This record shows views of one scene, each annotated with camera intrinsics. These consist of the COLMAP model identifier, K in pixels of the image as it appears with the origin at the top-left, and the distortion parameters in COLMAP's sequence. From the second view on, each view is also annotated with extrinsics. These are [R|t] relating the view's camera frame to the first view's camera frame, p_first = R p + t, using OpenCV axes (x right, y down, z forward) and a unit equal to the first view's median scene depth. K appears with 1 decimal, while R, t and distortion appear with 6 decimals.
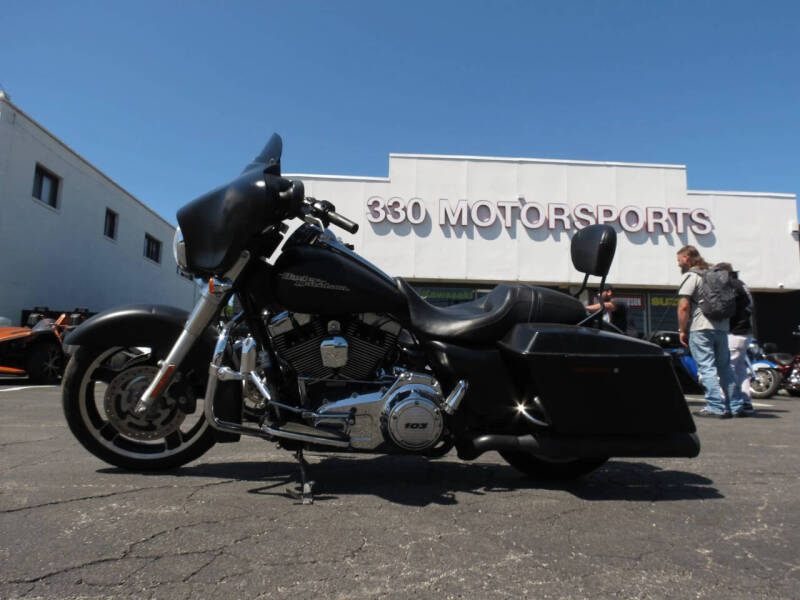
lens RADIAL K [[565.0, 0, 407.8], [0, 565.0, 314.9], [0, 0, 1]] dist [-0.030205, 0.014852]
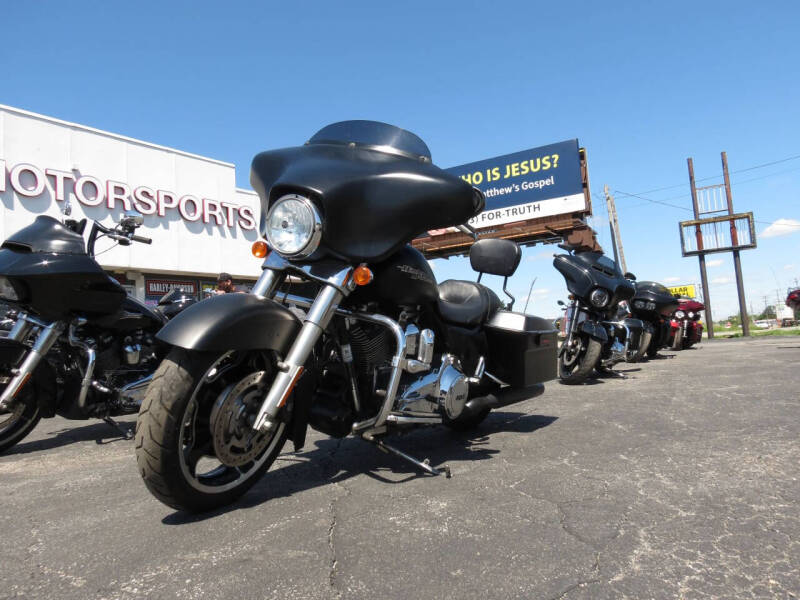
lens RADIAL K [[565.0, 0, 402.6], [0, 565.0, 300.2], [0, 0, 1]] dist [-0.030205, 0.014852]
pose [[0.636808, -0.000245, 0.771022, -0.184971], [-0.000444, 1.000000, 0.000685, -0.004127], [-0.771022, -0.000778, 0.636808, 0.061209]]
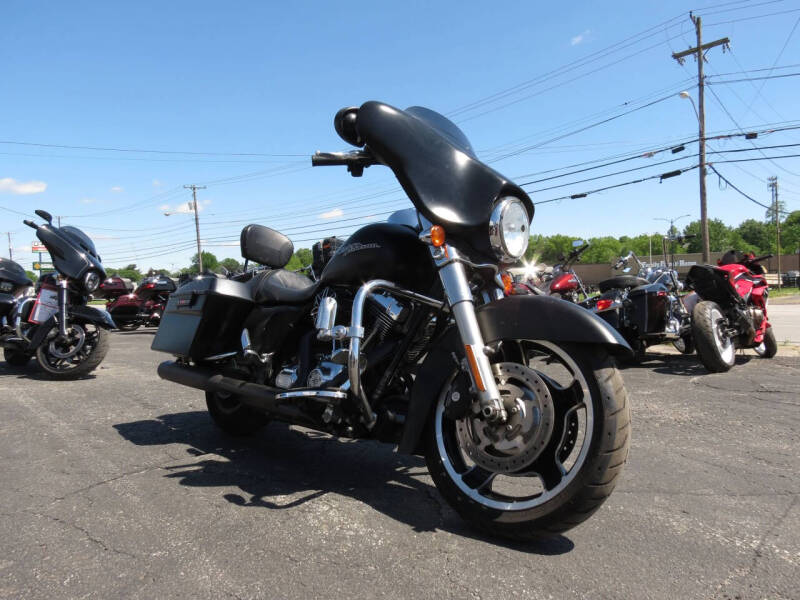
lens RADIAL K [[565.0, 0, 402.4], [0, 565.0, 299.6], [0, 0, 1]] dist [-0.030205, 0.014852]
pose [[-0.584535, -0.022453, 0.811058, -0.194184], [-0.079366, 0.996405, -0.029616, 0.002777], [-0.807478, -0.081682, -0.584216, 0.313219]]
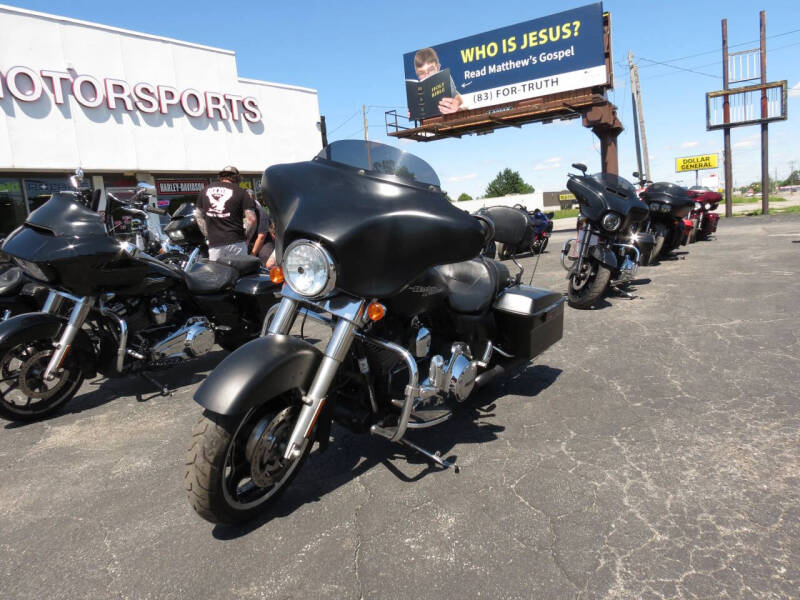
lens RADIAL K [[565.0, 0, 400.9], [0, 565.0, 296.0], [0, 0, 1]] dist [-0.030205, 0.014852]
pose [[0.654669, -0.175962, 0.735150, -0.188450], [0.021680, 0.976500, 0.214424, -0.054019], [-0.755605, -0.124438, 0.643099, 0.056902]]
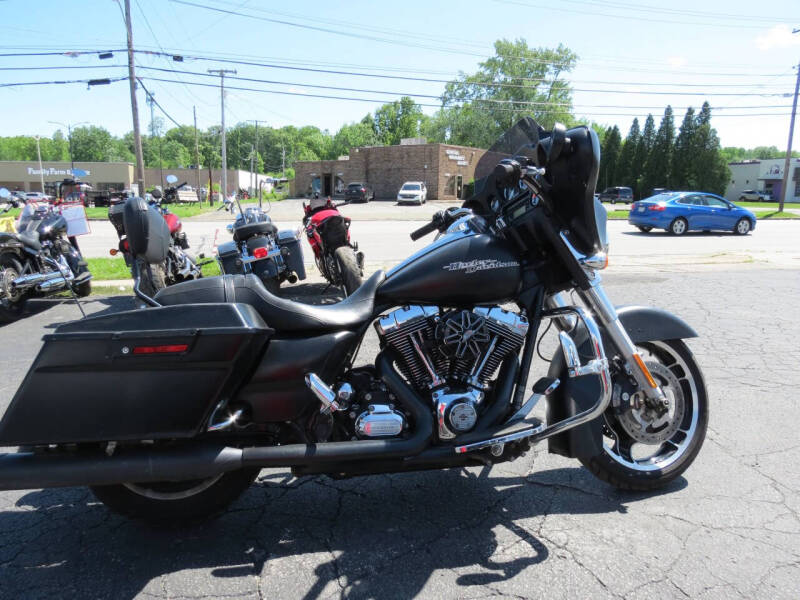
lens RADIAL K [[565.0, 0, 396.7], [0, 565.0, 300.8], [0, 0, 1]] dist [-0.030205, 0.014852]
pose [[-0.998806, -0.021318, -0.043951, -0.001524], [-0.024638, 0.996771, 0.076430, -0.019943], [0.042180, 0.077421, -0.996106, 0.386798]]
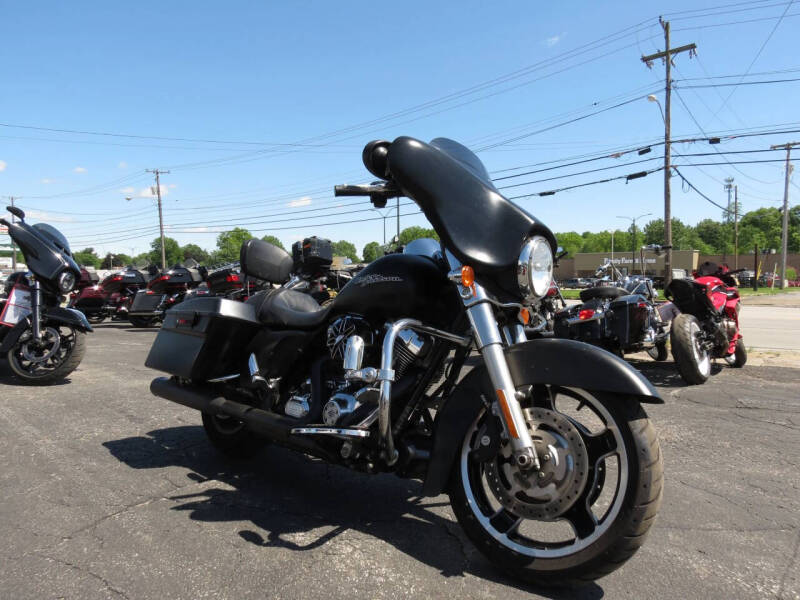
lens RADIAL K [[565.0, 0, 401.6], [0, 565.0, 299.9], [0, 0, 1]] dist [-0.030205, 0.014852]
pose [[-0.631814, -0.048426, 0.773606, -0.181515], [-0.097849, 0.995045, -0.017628, -0.009267], [-0.768919, -0.086834, -0.633422, 0.326983]]
